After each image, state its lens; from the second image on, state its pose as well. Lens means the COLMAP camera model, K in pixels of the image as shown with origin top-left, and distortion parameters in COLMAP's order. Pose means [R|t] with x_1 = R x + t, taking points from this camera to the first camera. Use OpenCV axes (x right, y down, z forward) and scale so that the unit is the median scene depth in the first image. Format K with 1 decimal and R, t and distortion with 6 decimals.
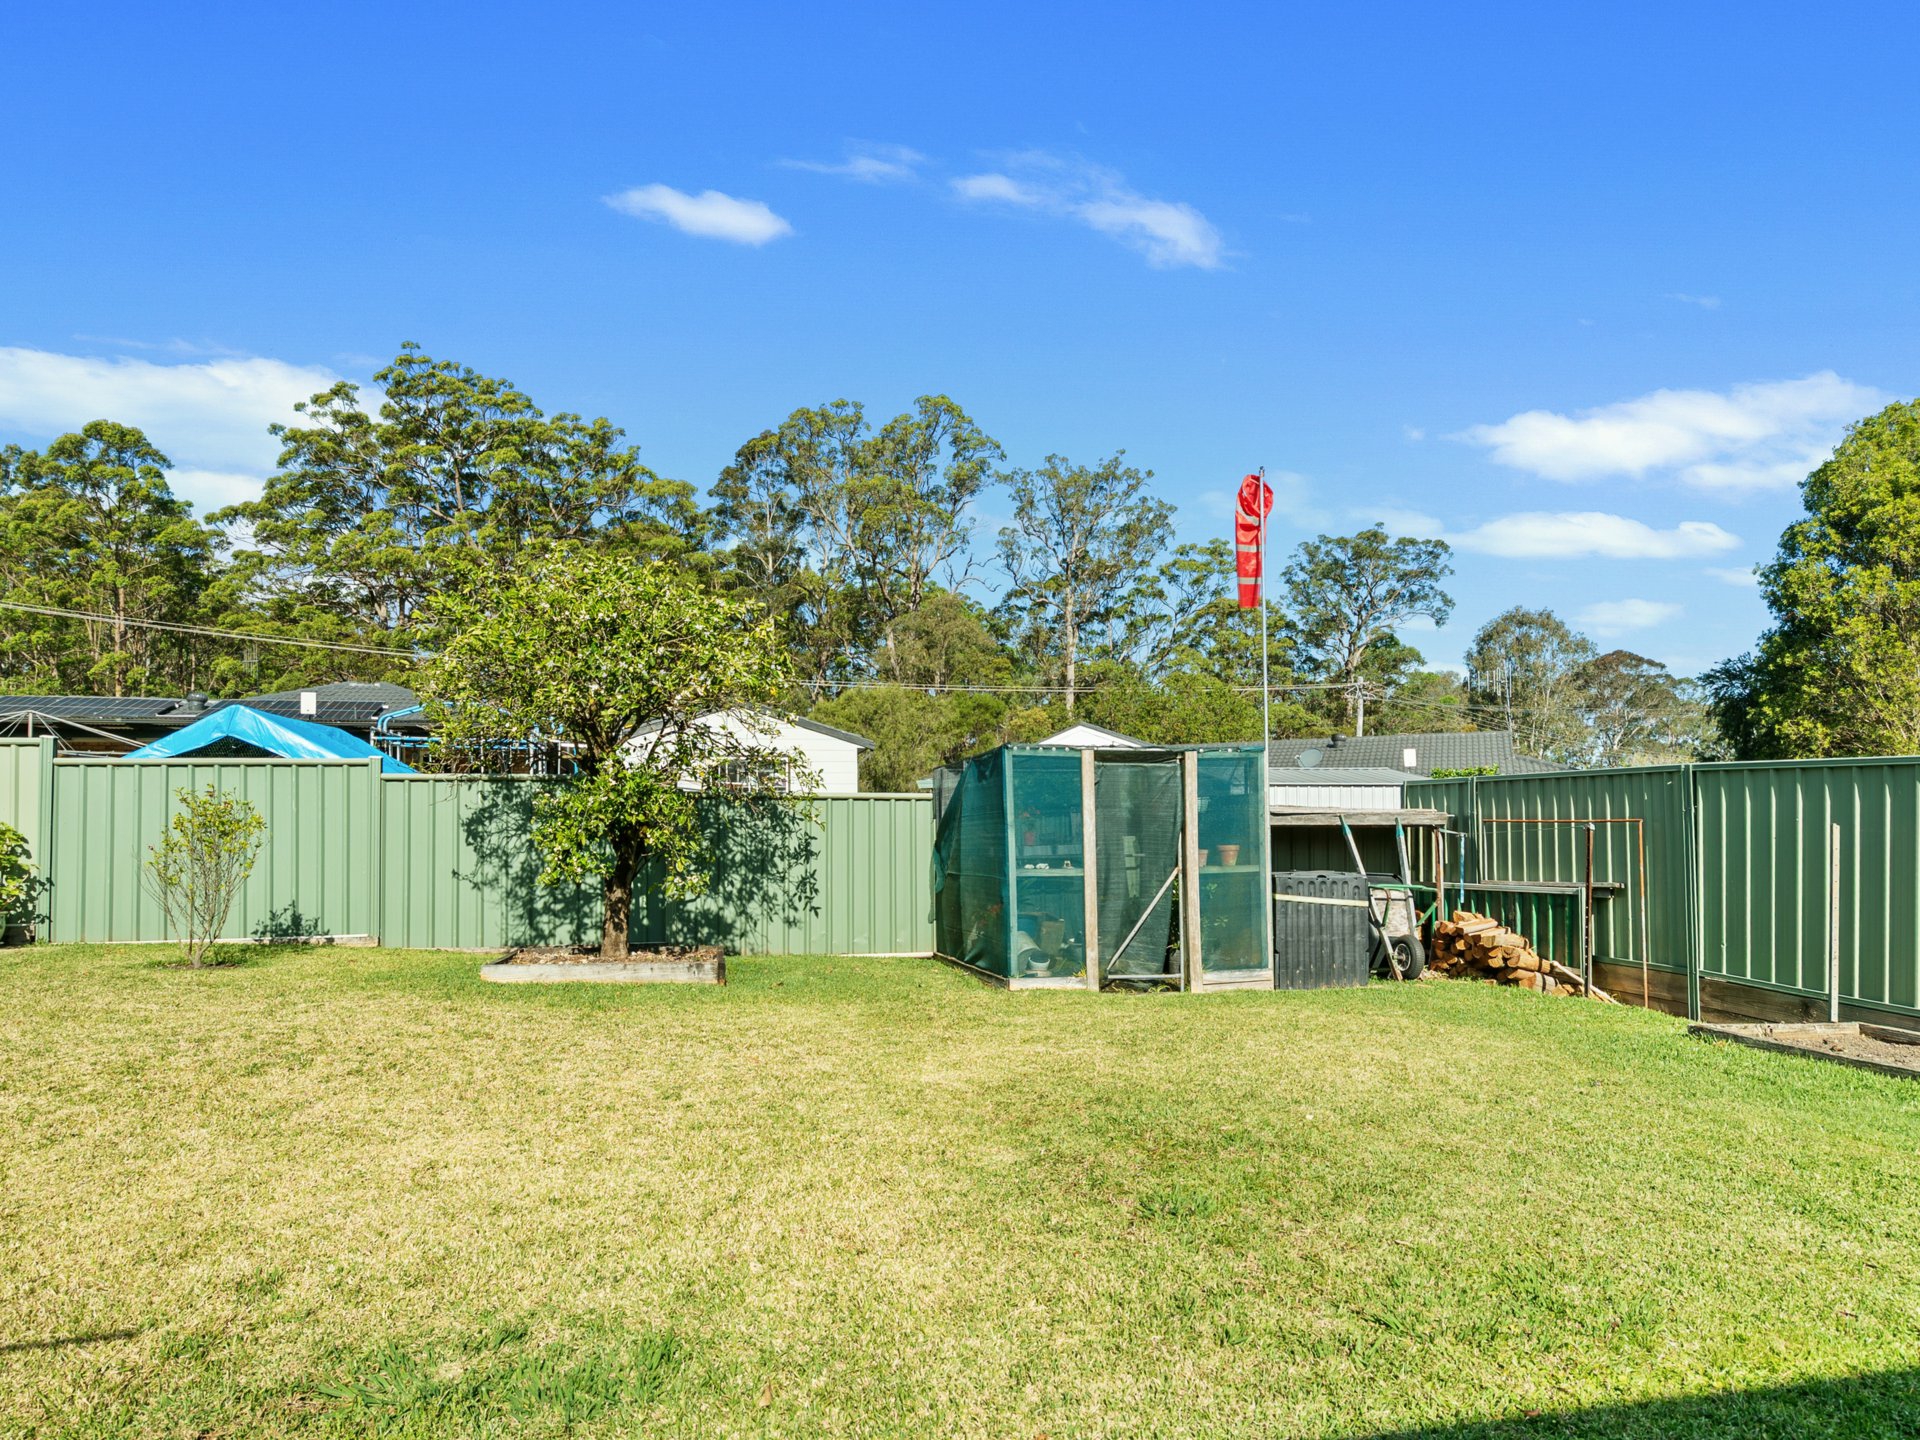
lens RADIAL K [[1197.5, 0, 954.2], [0, 1197.5, 801.9], [0, 0, 1]] dist [-0.000509, 0.001405]
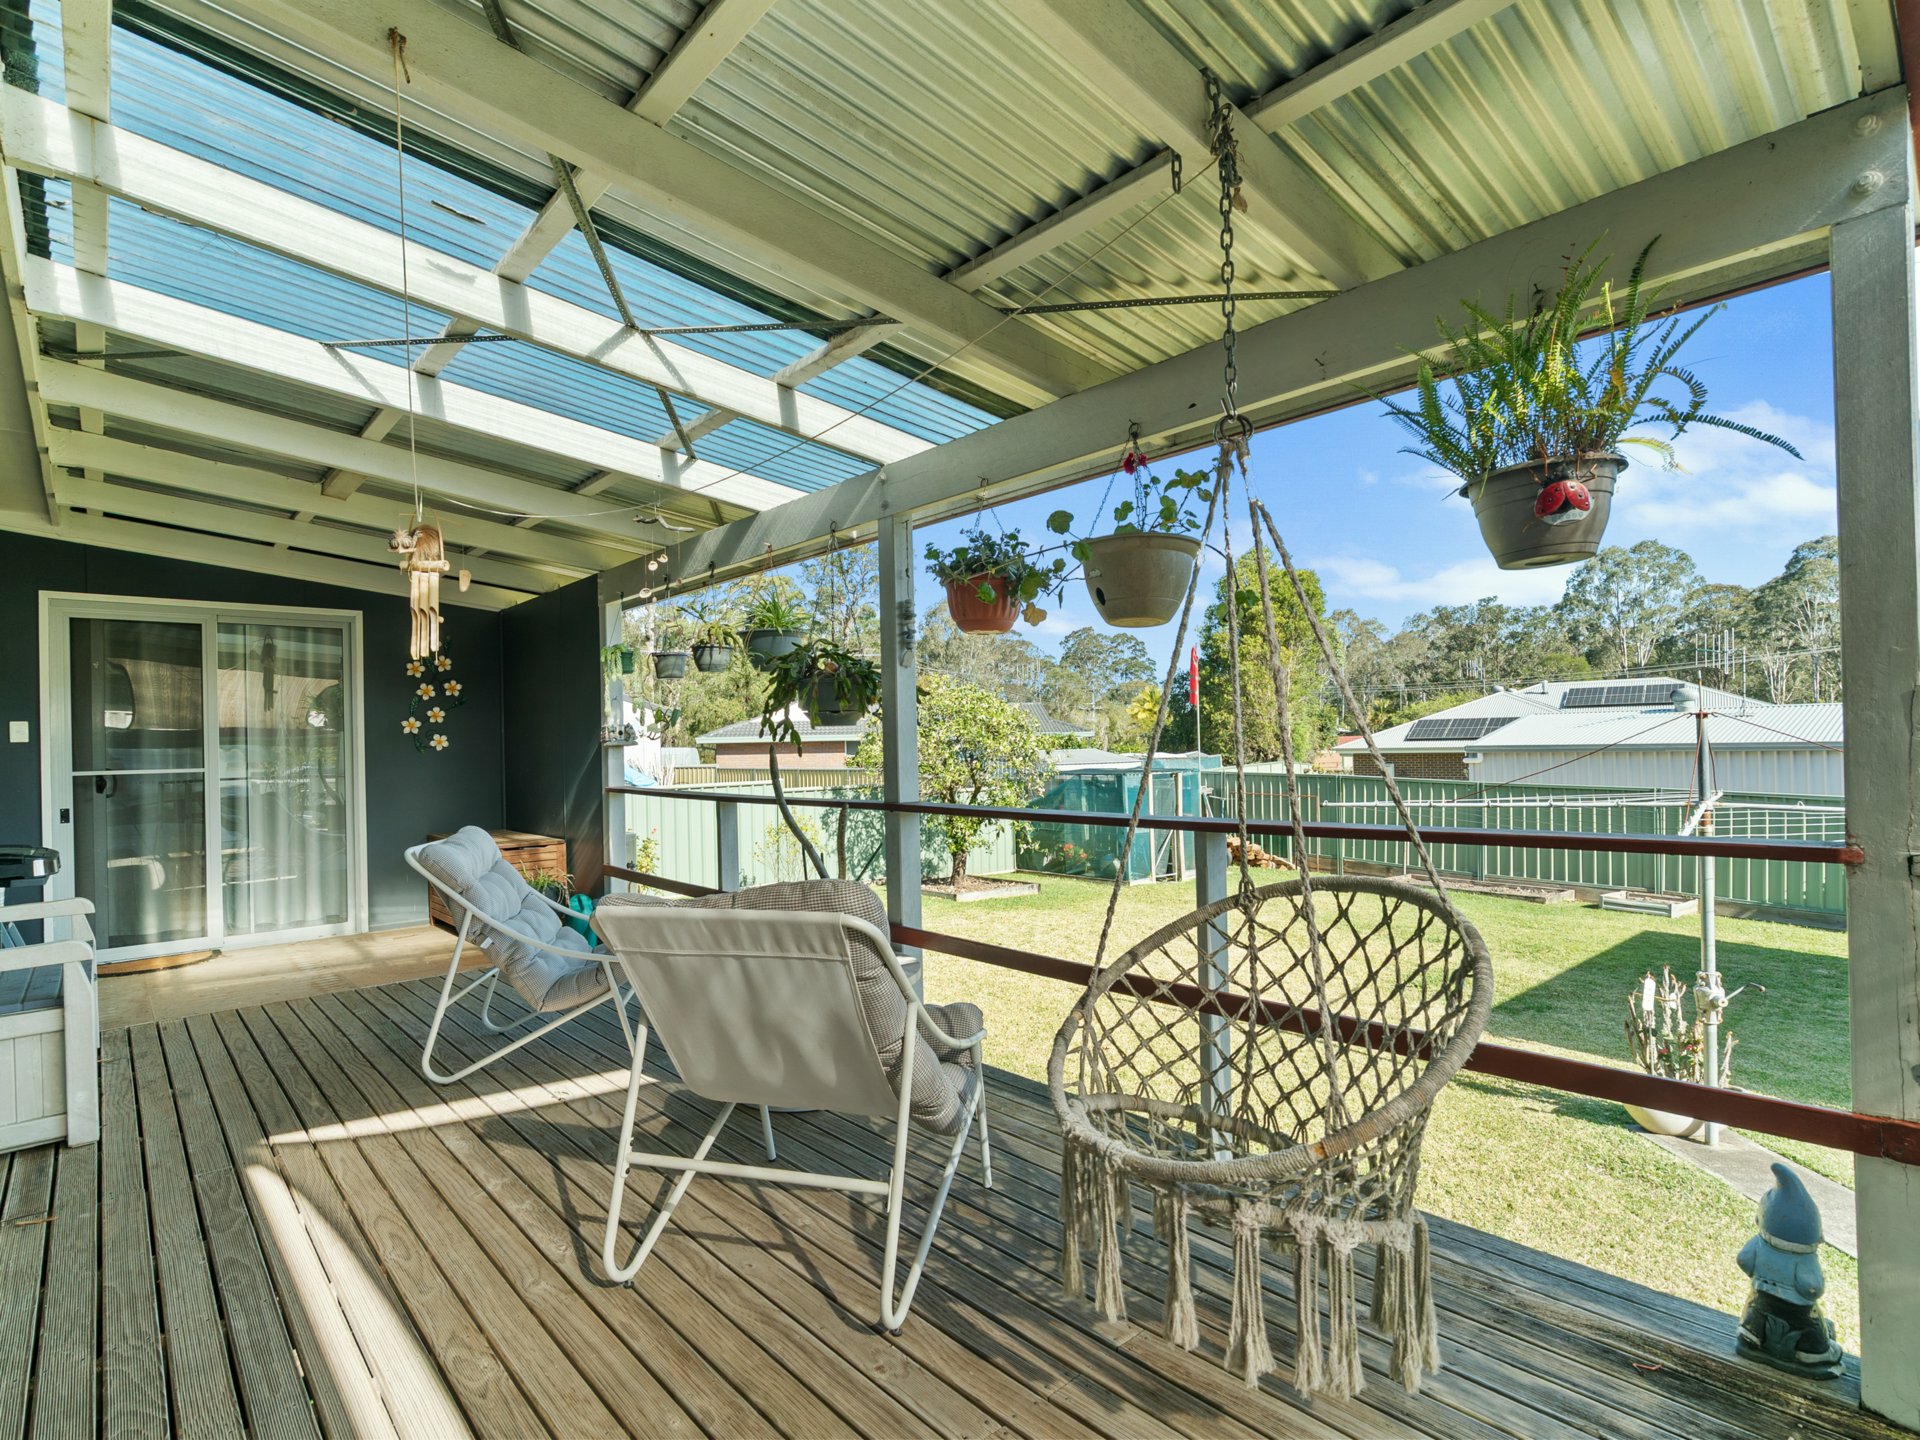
lens RADIAL K [[965.8, 0, 953.0], [0, 965.8, 738.0], [0, 0, 1]] dist [-0.001725, 0.001088]
pose [[0.876842, -0.006150, 0.480740, -0.124409], [-0.004272, 0.999779, 0.020581, -0.017171], [-0.480760, -0.020100, 0.876622, -0.044623]]
